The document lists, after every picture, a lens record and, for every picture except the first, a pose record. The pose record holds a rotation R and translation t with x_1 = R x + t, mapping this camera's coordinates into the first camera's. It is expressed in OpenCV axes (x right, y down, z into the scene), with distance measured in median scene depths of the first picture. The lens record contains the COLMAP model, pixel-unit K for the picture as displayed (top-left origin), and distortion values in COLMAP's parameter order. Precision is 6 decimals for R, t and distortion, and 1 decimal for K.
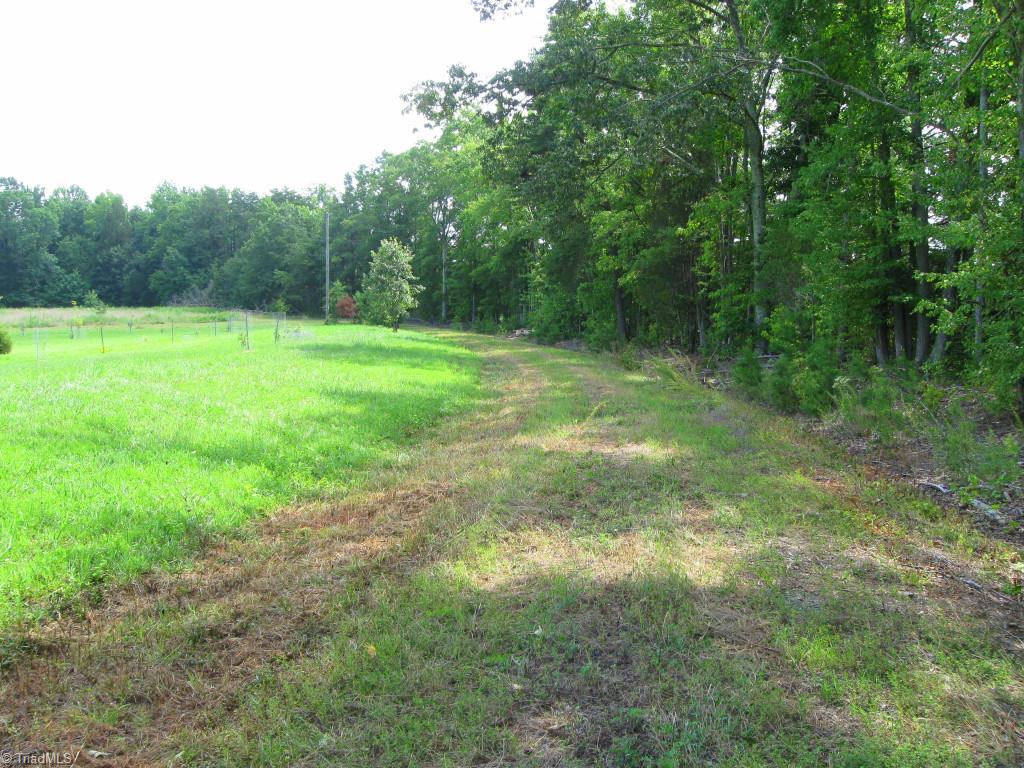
lens RADIAL K [[1058.0, 0, 512.4], [0, 1058.0, 383.9], [0, 0, 1]] dist [-0.081964, 0.000000]
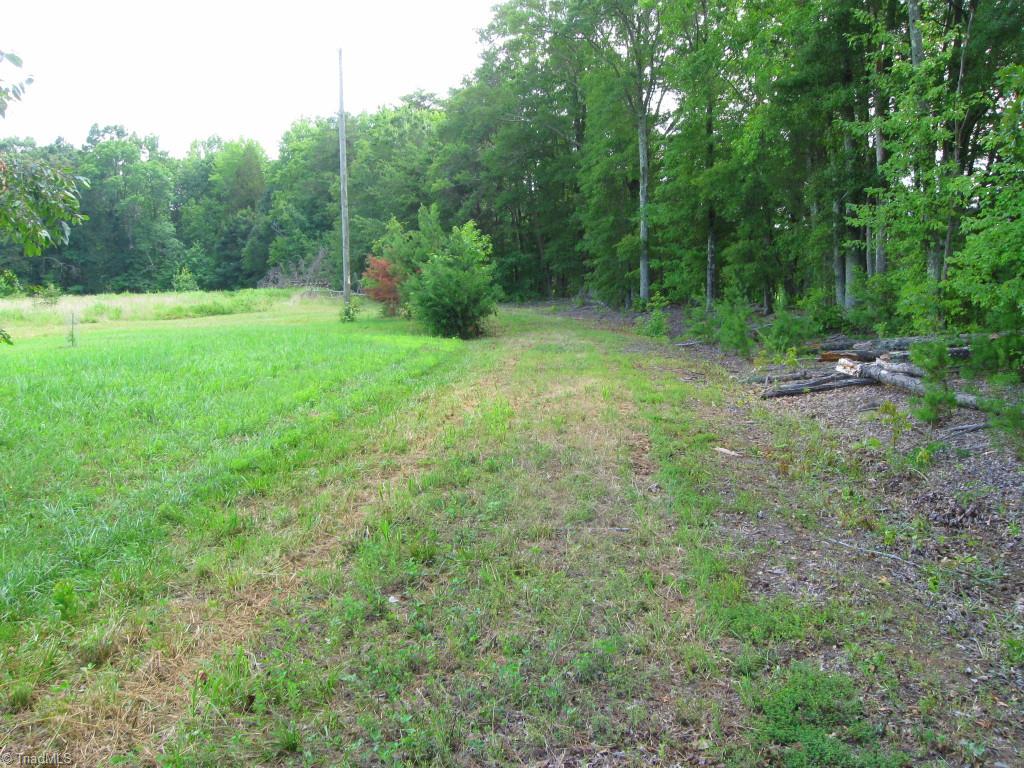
lens RADIAL K [[1058.0, 0, 512.7], [0, 1058.0, 385.5], [0, 0, 1]] dist [-0.081964, 0.000000]
pose [[0.964639, -0.001975, -0.263566, -0.002158], [0.007914, 0.999738, 0.021472, -0.025087], [0.263454, -0.022799, 0.964402, 0.392360]]
